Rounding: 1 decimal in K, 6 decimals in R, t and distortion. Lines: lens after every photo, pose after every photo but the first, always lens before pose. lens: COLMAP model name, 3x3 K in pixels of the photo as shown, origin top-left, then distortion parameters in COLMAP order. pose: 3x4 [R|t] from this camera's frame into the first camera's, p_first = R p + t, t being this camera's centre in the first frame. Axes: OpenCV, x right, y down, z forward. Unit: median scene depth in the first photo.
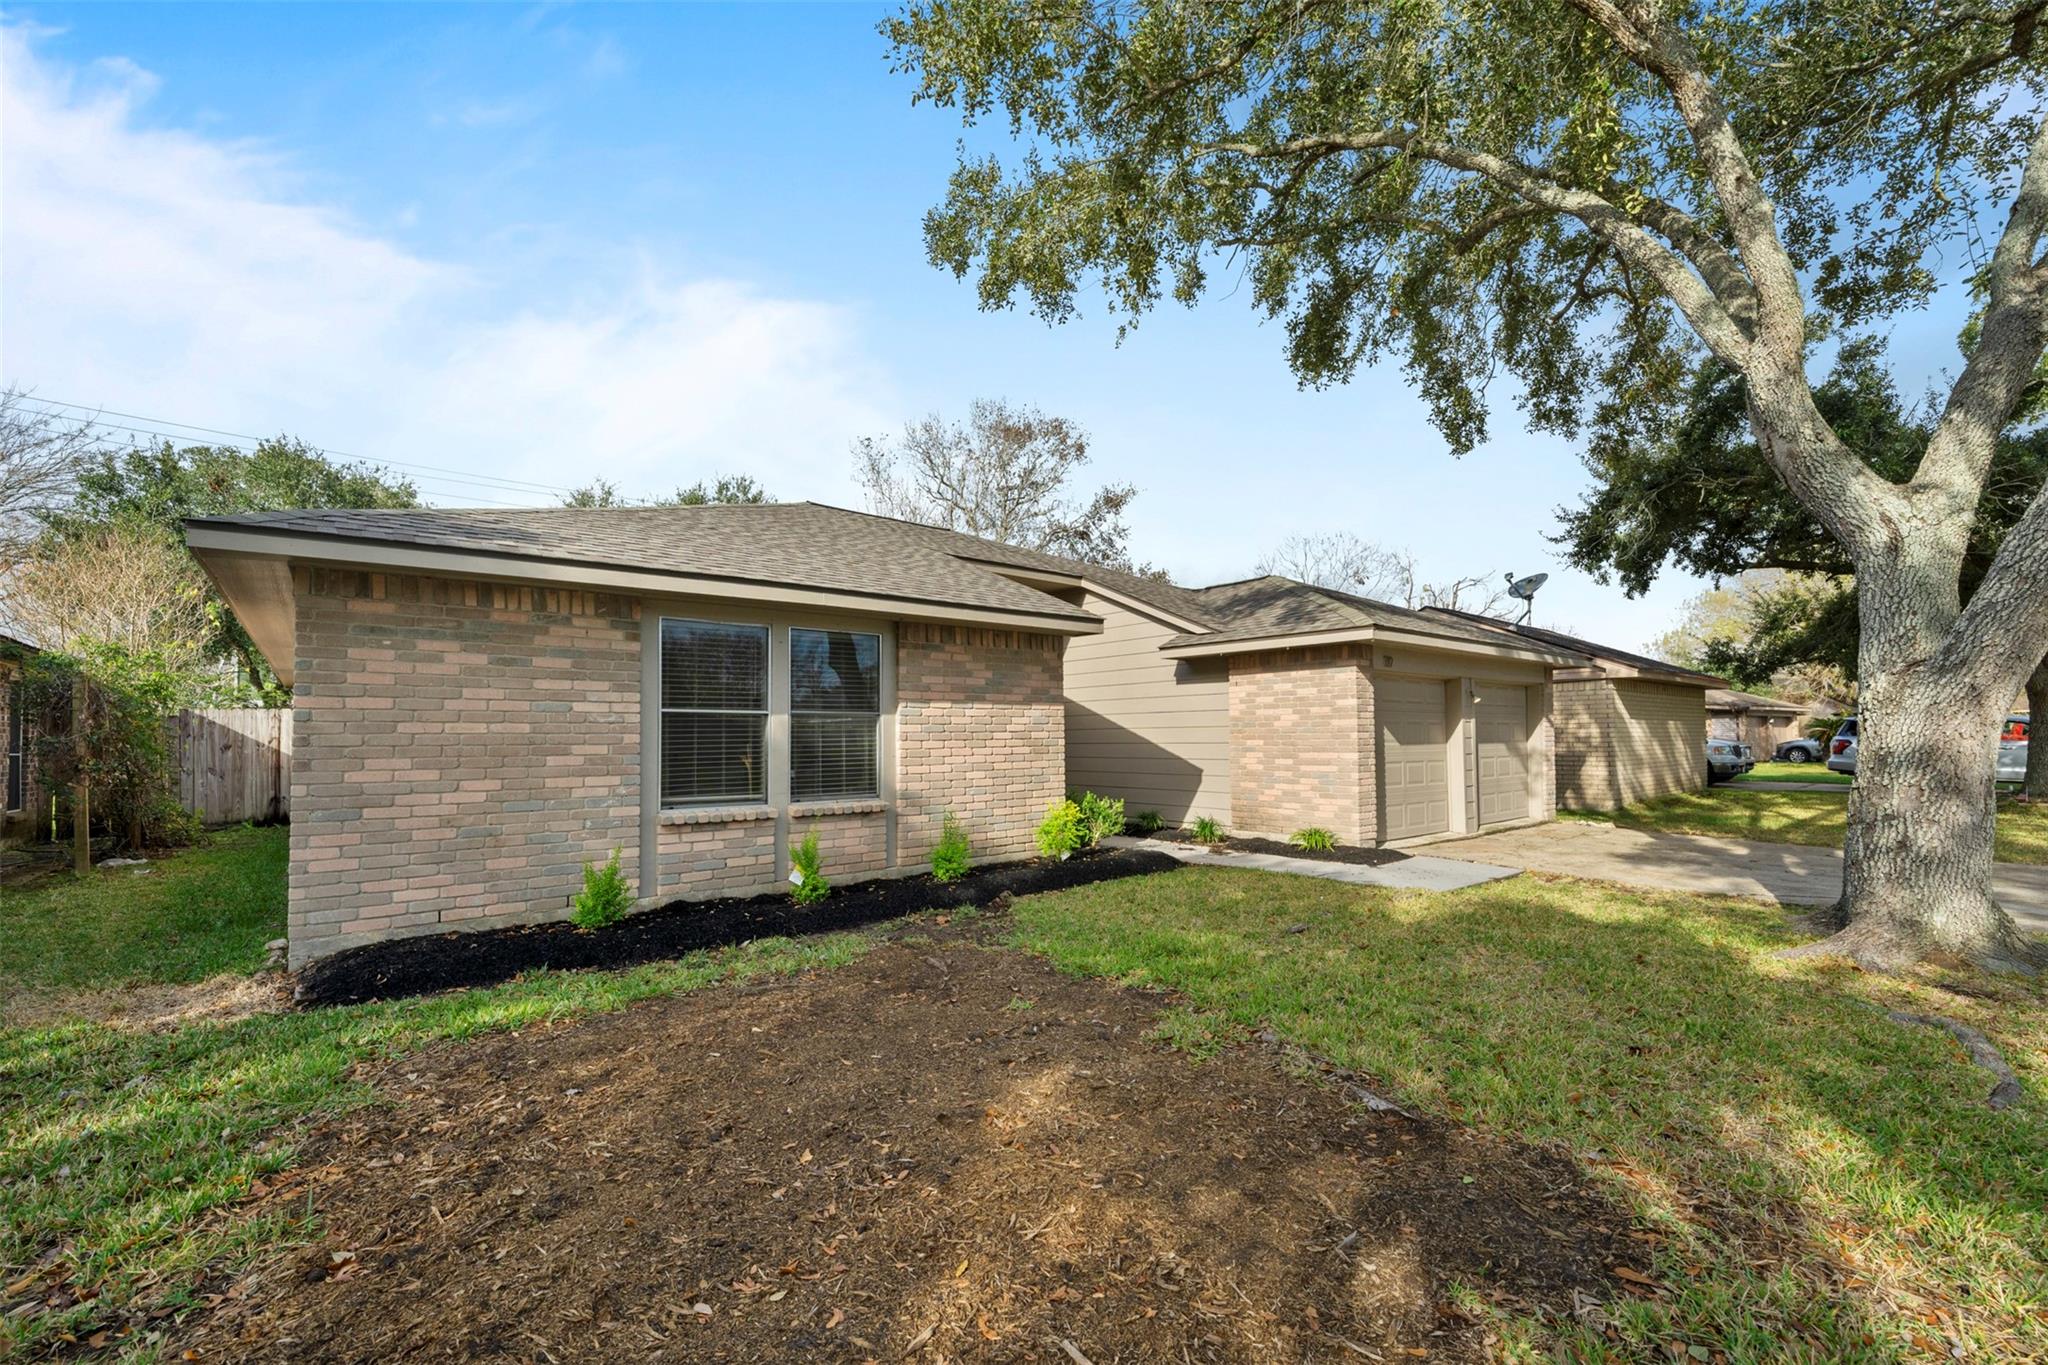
lens RADIAL K [[830.7, 0, 1021.8], [0, 830.7, 700.6], [0, 0, 1]] dist [-0.000402, 0.000082]
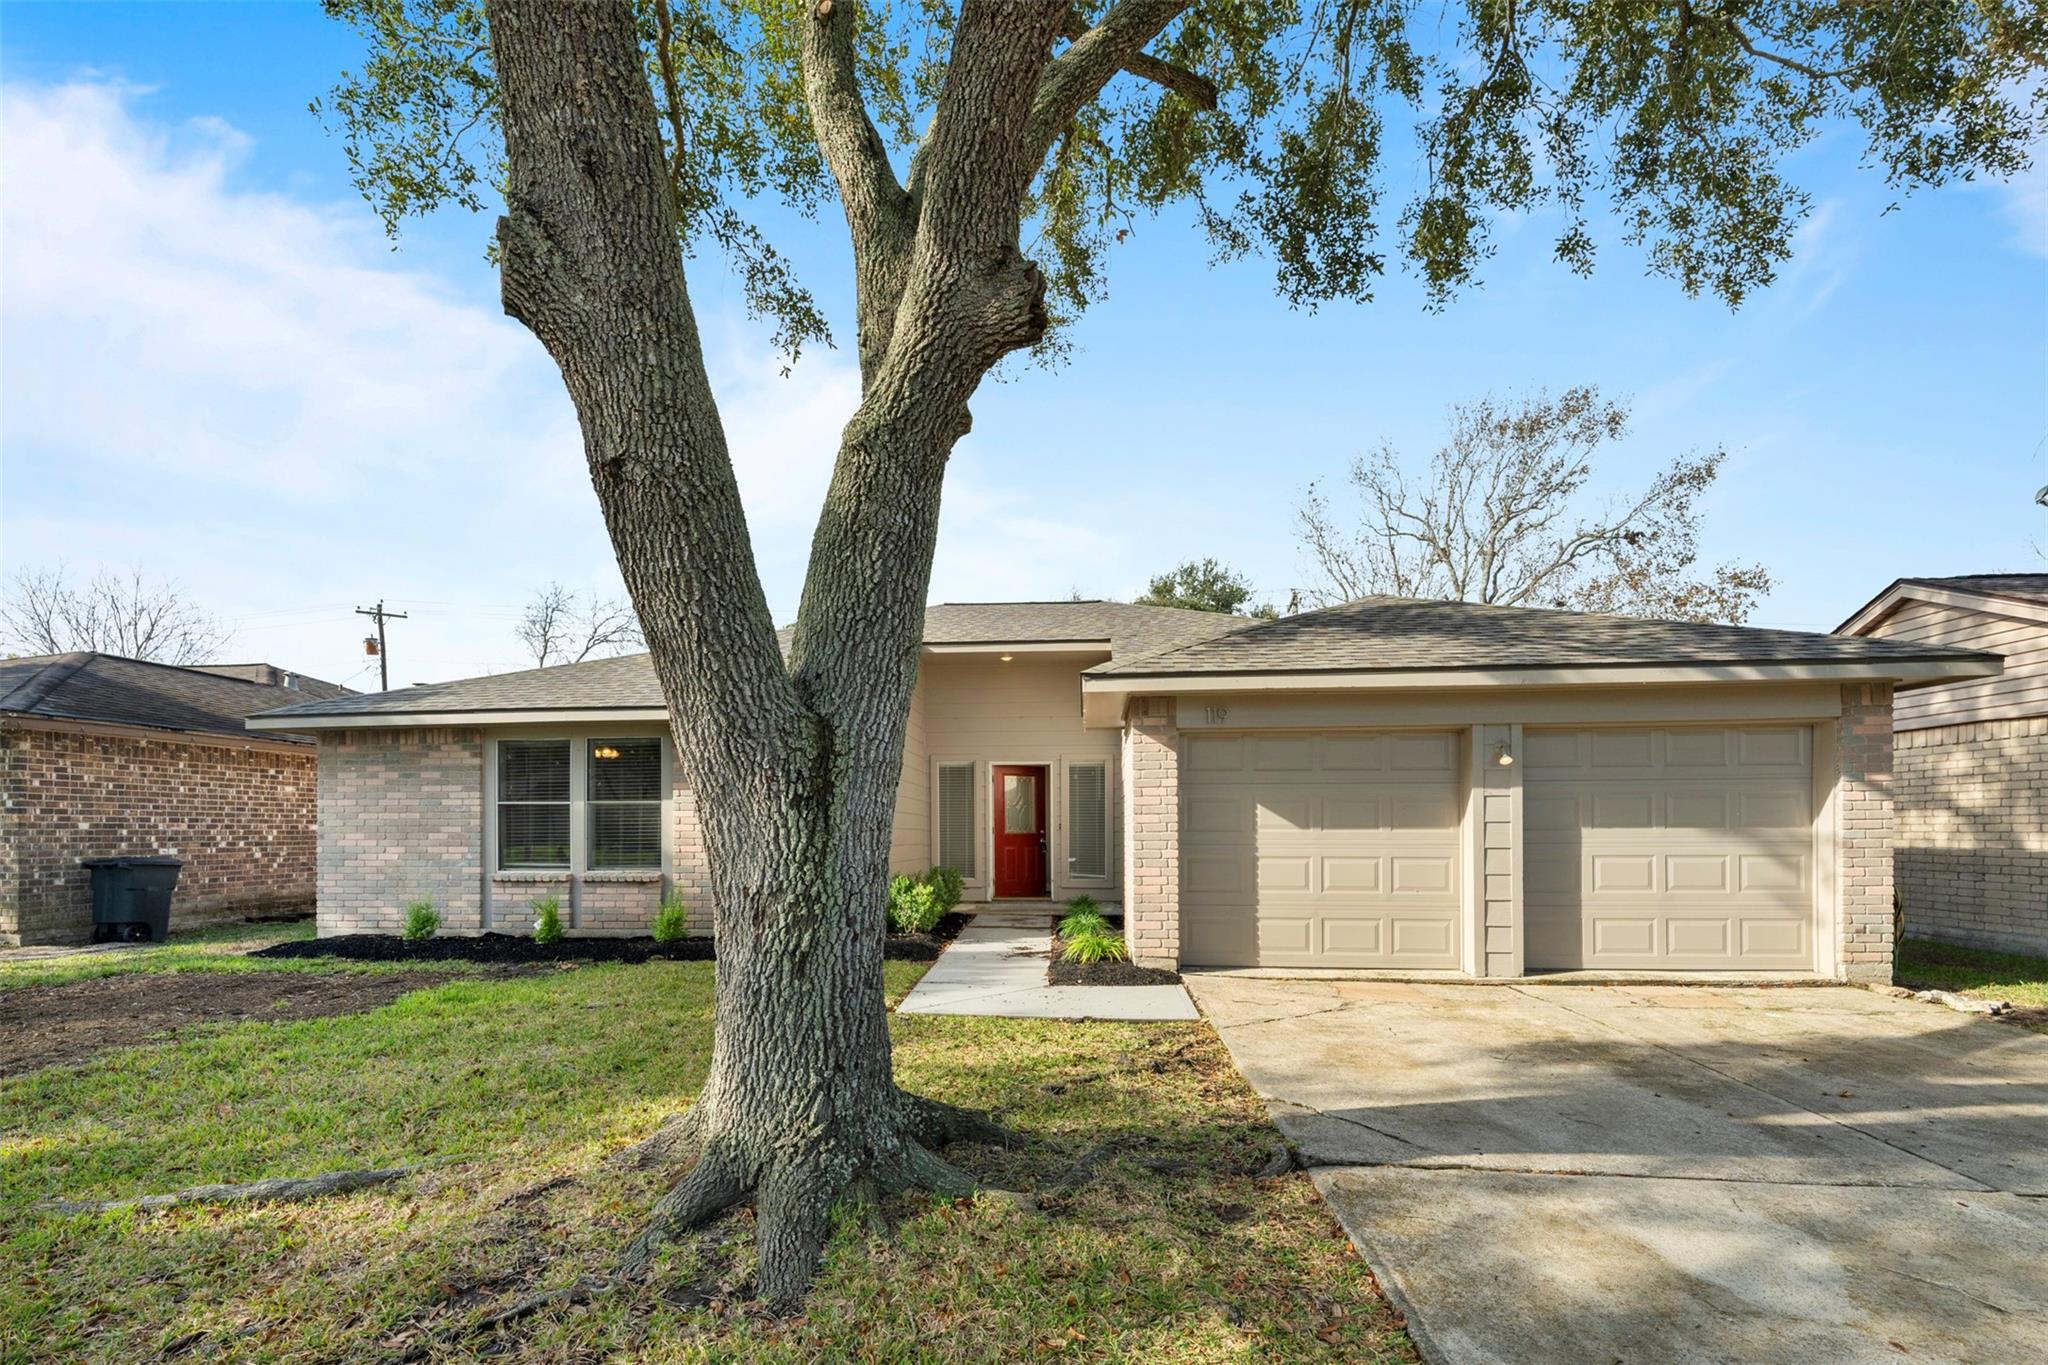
lens RADIAL K [[868.2, 0, 1024.5], [0, 868.2, 828.8], [0, 0, 1]] dist [0.000280, -0.000220]
pose [[0.719922, 0.003766, -0.694044, 1.173075], [0.030952, 0.998816, 0.037526, 0.025431], [0.693364, -0.048498, 0.718954, 0.485399]]
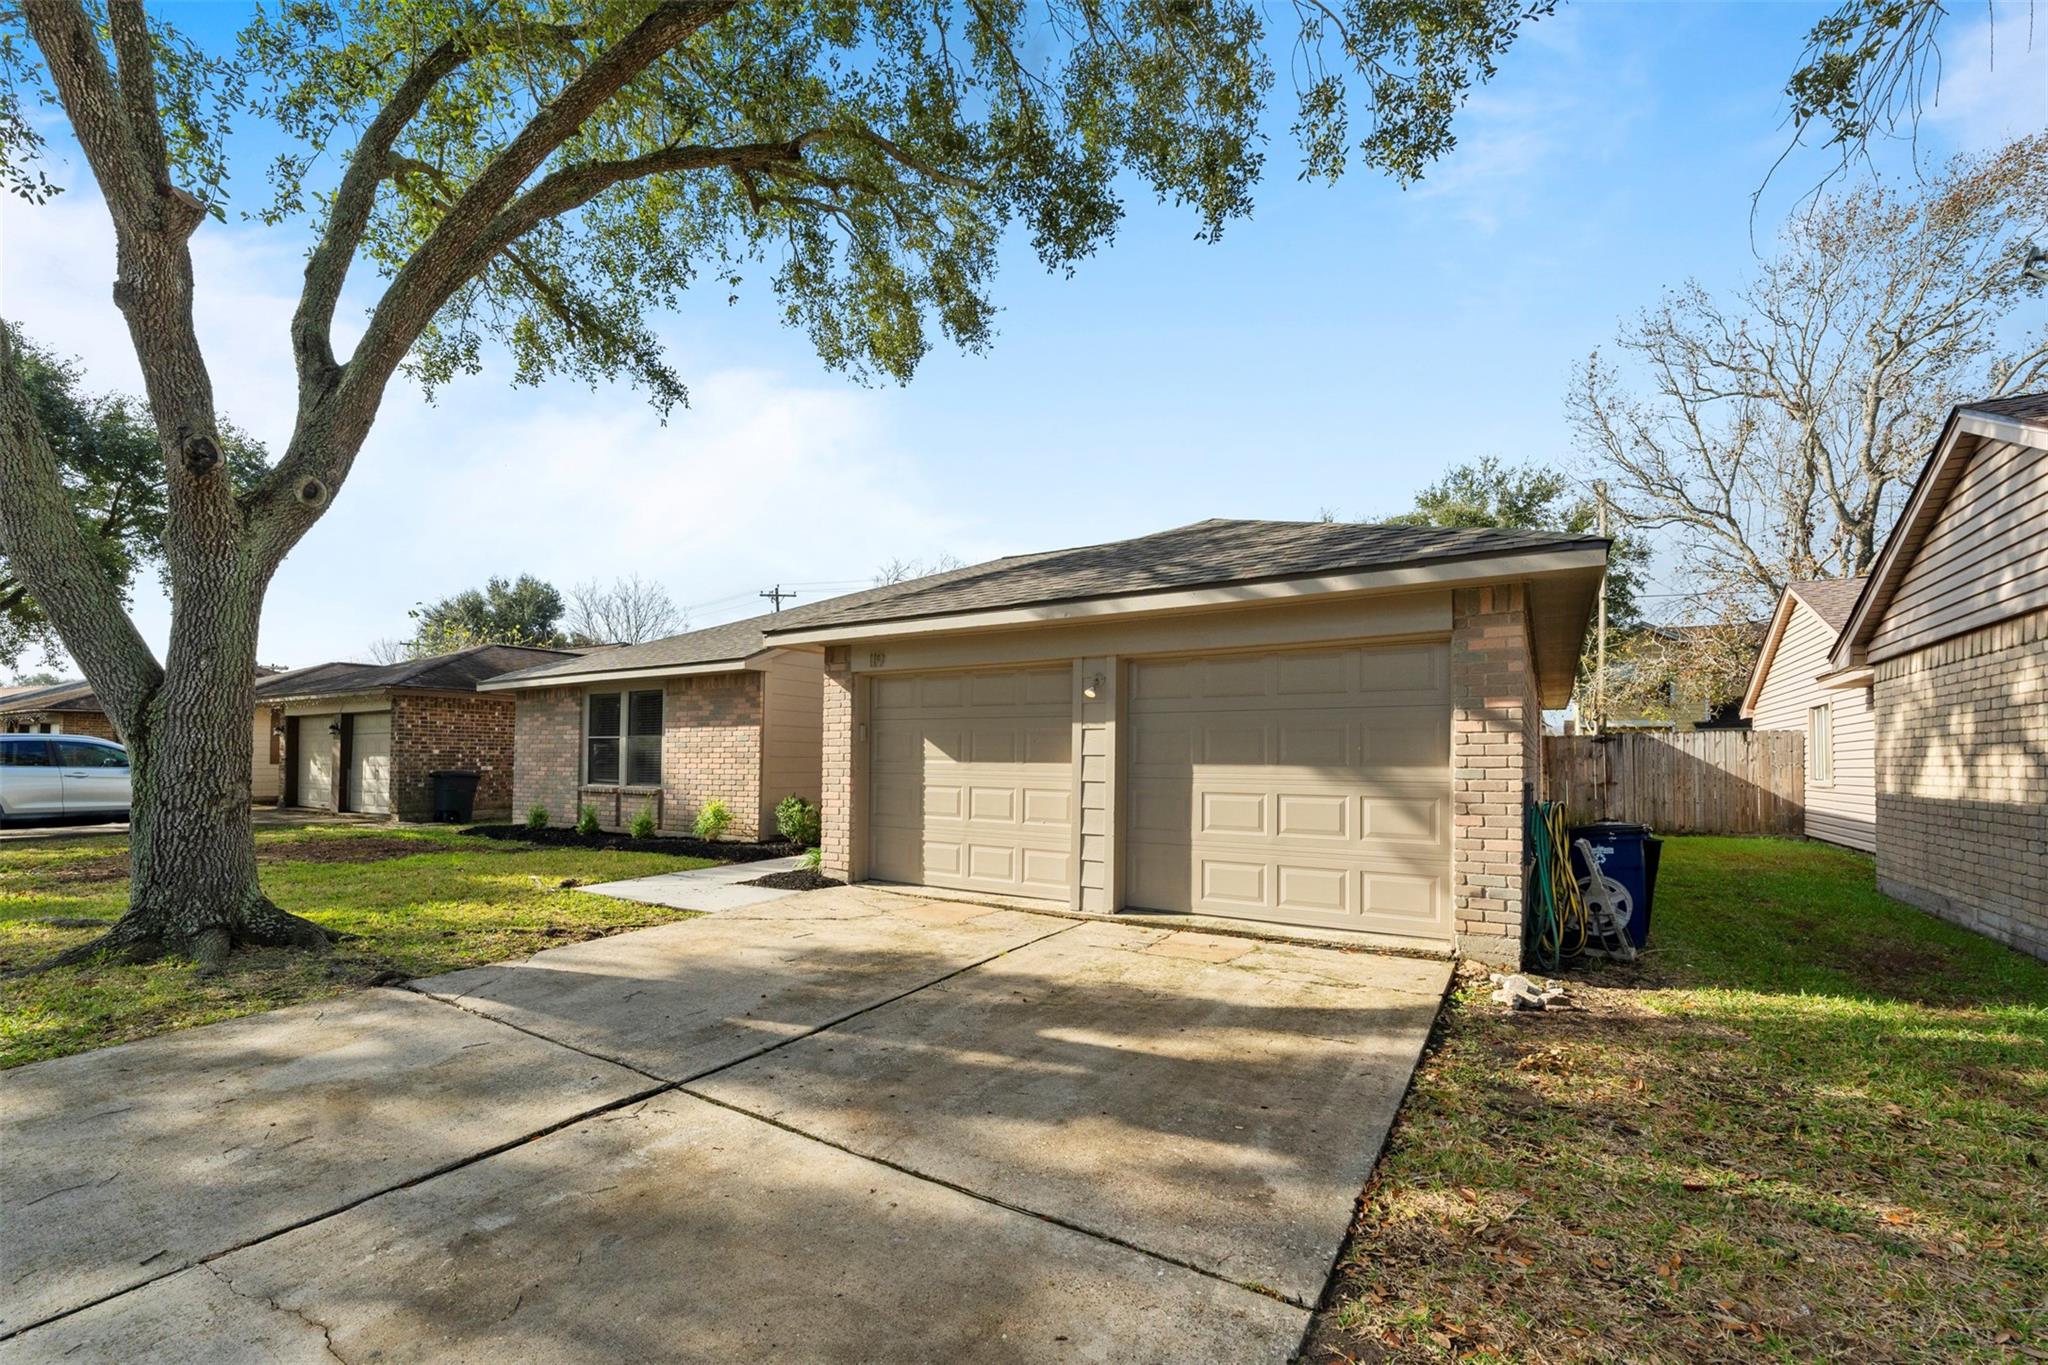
lens RADIAL K [[847.9, 0, 1014.3], [0, 847.9, 743.2], [0, 0, 1]] dist [0.000114, 0.000025]
pose [[0.318035, -0.010100, -0.948025, 1.775833], [0.033234, 0.999447, 0.000501, 0.055293], [0.947496, -0.031666, 0.318195, 1.207876]]
